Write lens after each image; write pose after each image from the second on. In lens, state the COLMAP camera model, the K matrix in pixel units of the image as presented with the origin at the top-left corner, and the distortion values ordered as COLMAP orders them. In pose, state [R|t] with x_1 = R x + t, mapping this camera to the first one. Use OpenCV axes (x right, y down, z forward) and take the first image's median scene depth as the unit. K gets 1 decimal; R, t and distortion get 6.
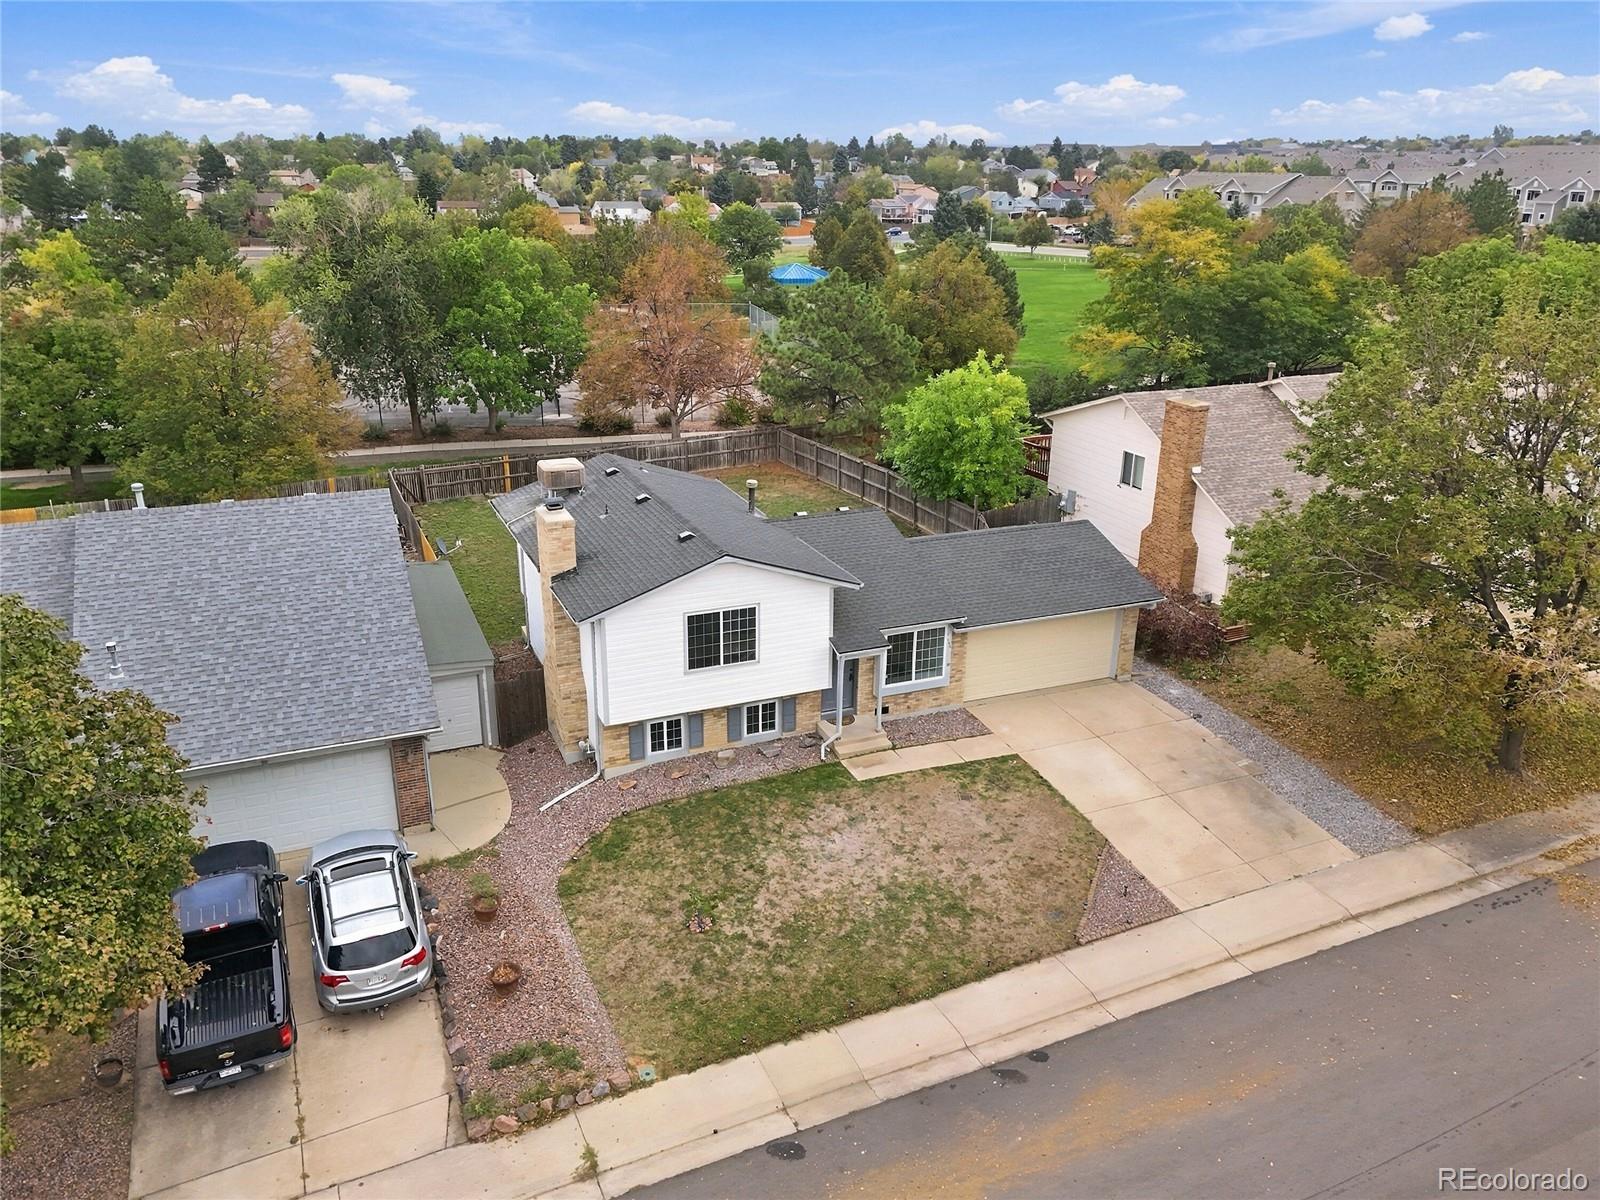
lens RADIAL K [[1182.8, 0, 805.5], [0, 1182.8, 595.1], [0, 0, 1]] dist [0.088475, -0.099712]
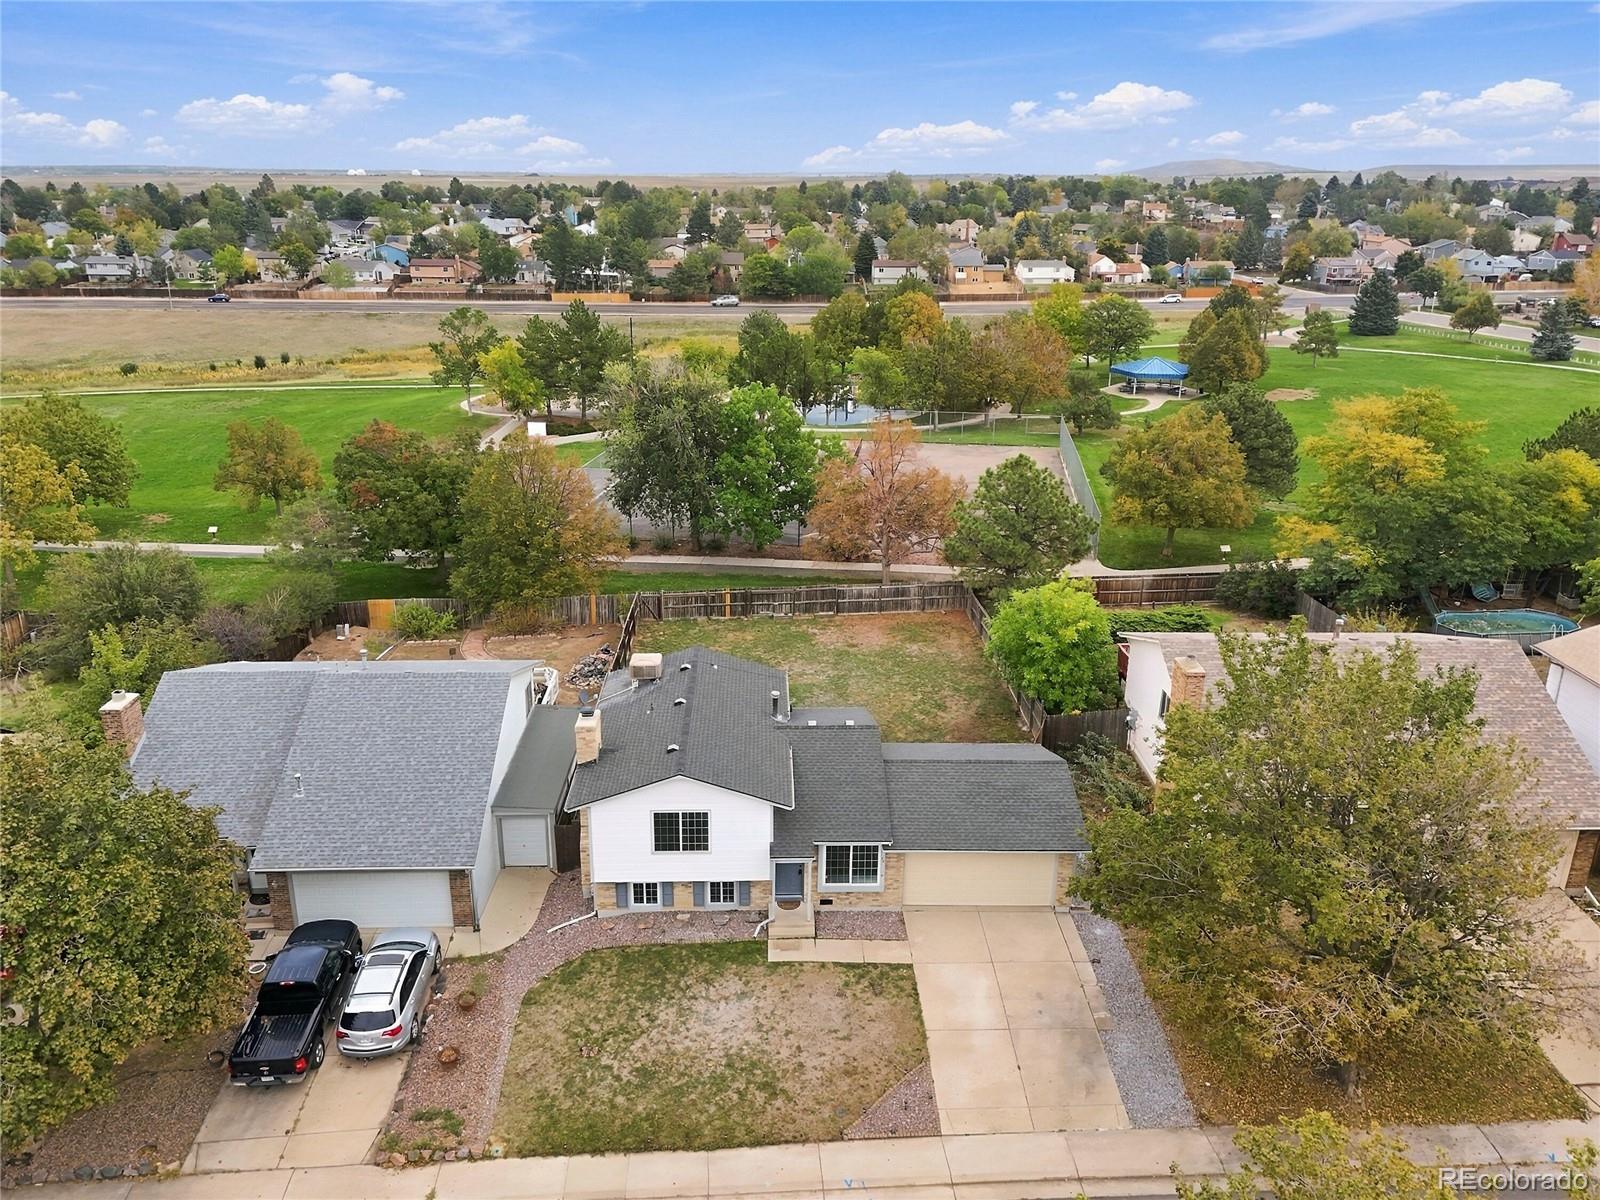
lens RADIAL K [[1192.3, 0, 809.8], [0, 1192.3, 598.8], [0, 0, 1]] dist [0.085209, -0.079386]
pose [[0.930403, 0.119298, -0.346581, 0.497071], [-0.124700, 0.992171, 0.006762, -0.249570], [0.344674, 0.036927, 0.937996, -0.219527]]
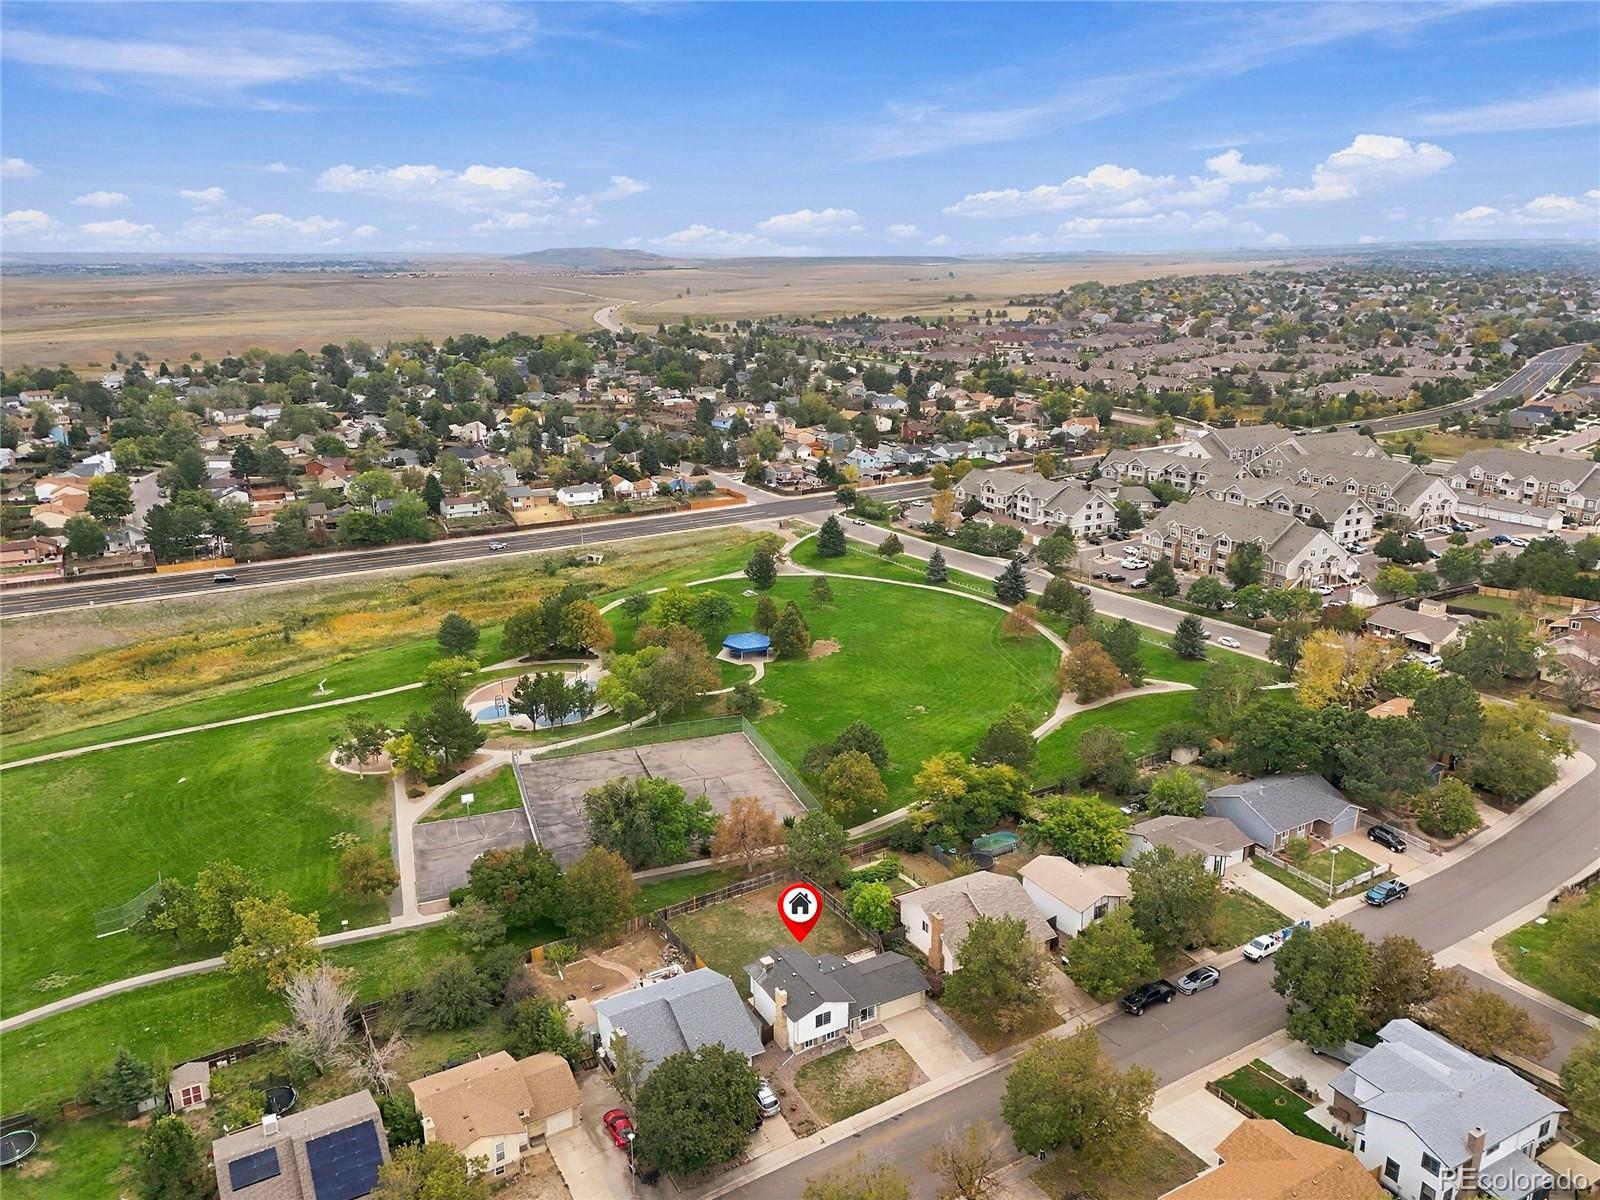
lens RADIAL K [[1192.3, 0, 809.8], [0, 1192.3, 598.8], [0, 0, 1]] dist [0.085209, -0.079386]
pose [[0.993315, -0.041084, 0.107878, -0.513704], [0.047491, 0.997215, -0.057511, -1.198291], [-0.105215, 0.062250, 0.992499, -3.292814]]
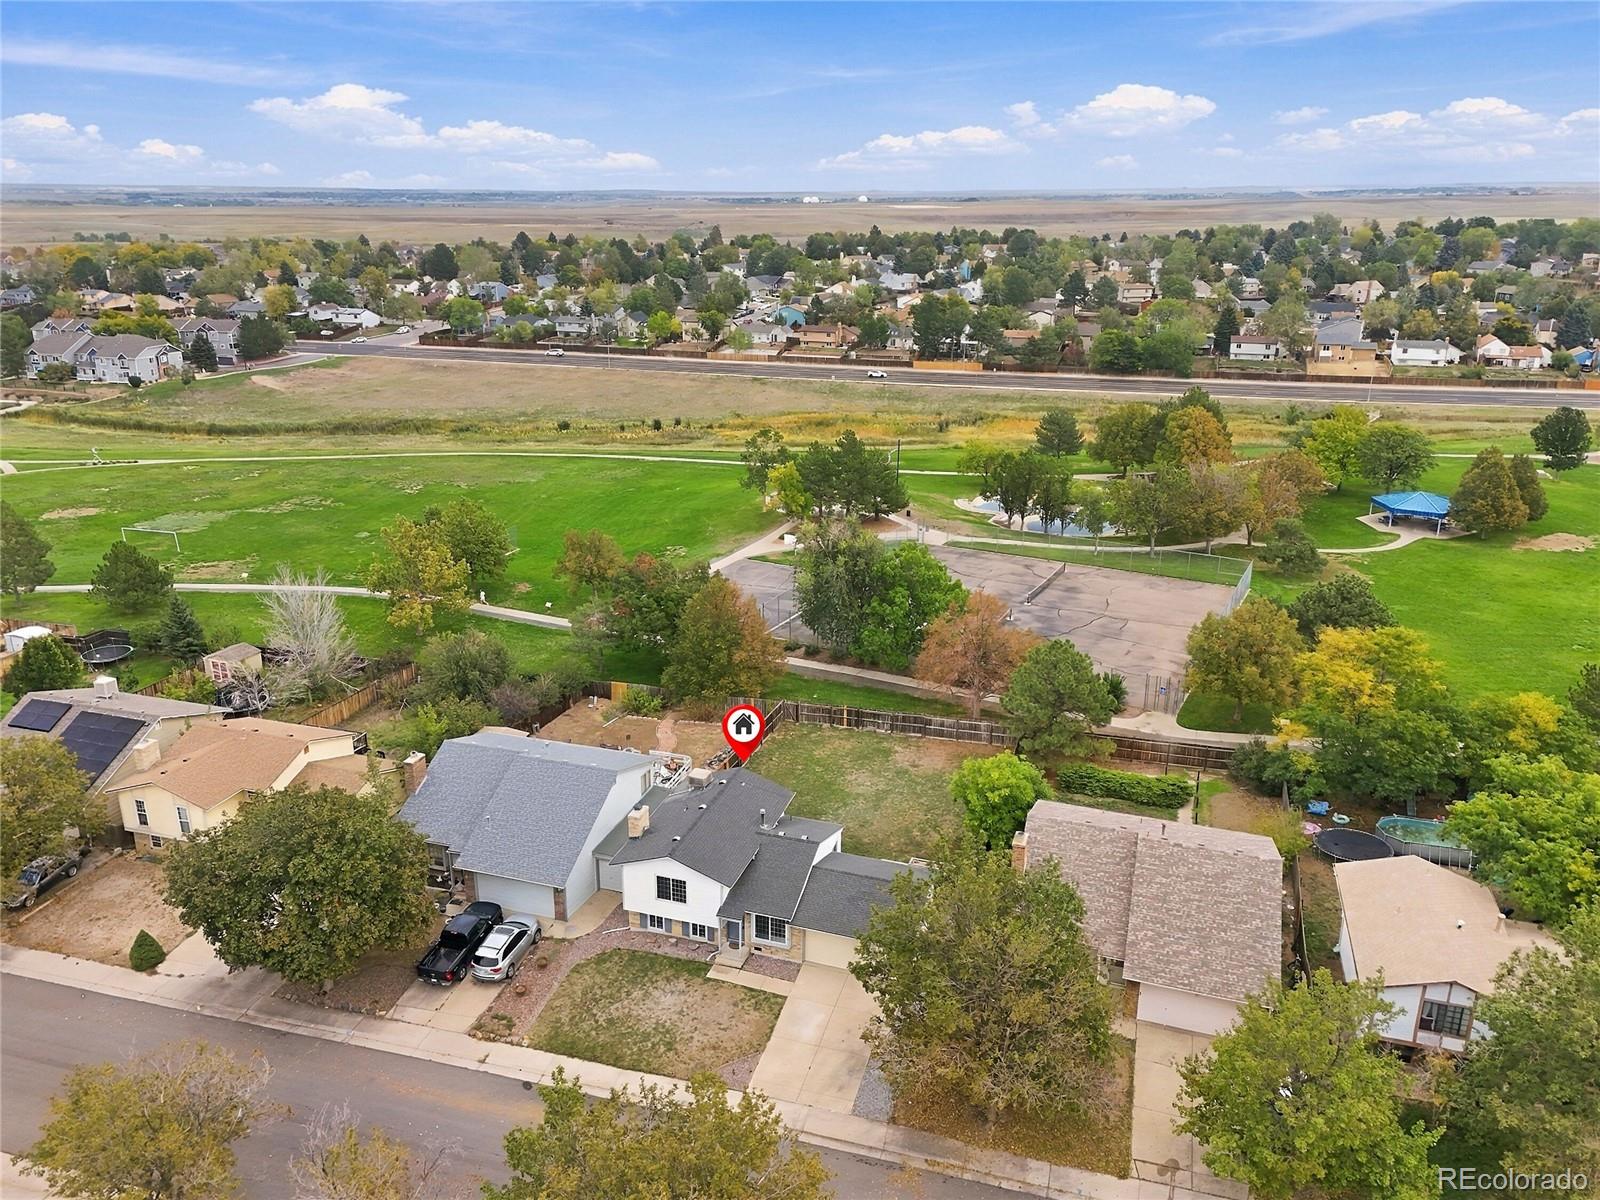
lens RADIAL K [[1203.8, 0, 805.6], [0, 1203.8, 603.8], [0, 0, 1]] dist [0.085094, -0.089101]
pose [[0.747177, 0.208882, -0.630948, 1.442098], [-0.223171, 0.973061, 0.057860, -0.674684], [0.626037, 0.097578, 0.773665, -0.657911]]
